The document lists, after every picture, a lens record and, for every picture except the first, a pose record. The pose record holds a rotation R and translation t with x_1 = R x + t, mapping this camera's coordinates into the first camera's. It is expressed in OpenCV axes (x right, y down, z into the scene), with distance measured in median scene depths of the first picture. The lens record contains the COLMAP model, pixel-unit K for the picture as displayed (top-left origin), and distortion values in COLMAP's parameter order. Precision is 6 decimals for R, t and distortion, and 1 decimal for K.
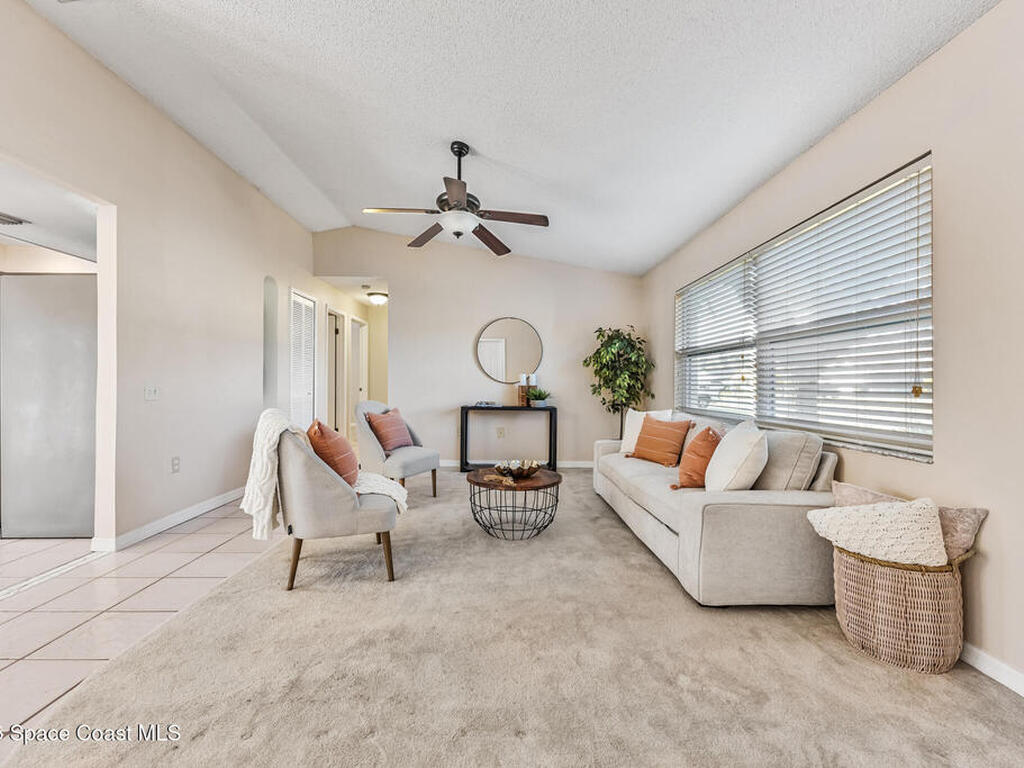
lens RADIAL K [[432.4, 0, 500.4], [0, 432.4, 386.2], [0, 0, 1]] dist [-0.006811, -0.000156]
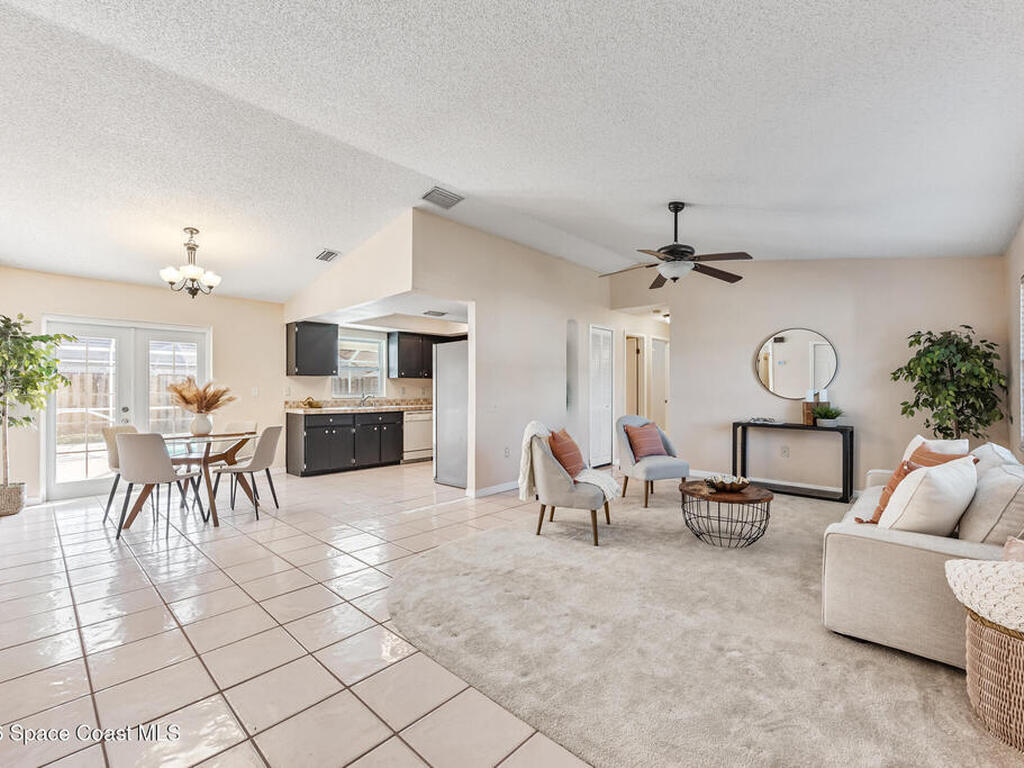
lens RADIAL K [[447.6, 0, 513.3], [0, 447.6, 387.5], [0, 0, 1]] dist [-0.000825, 0.000166]
pose [[0.727974, -0.010248, -0.685528, 0.470907], [0.004150, 0.999936, -0.010541, -0.047870], [0.685592, 0.004829, 0.727970, -0.222774]]
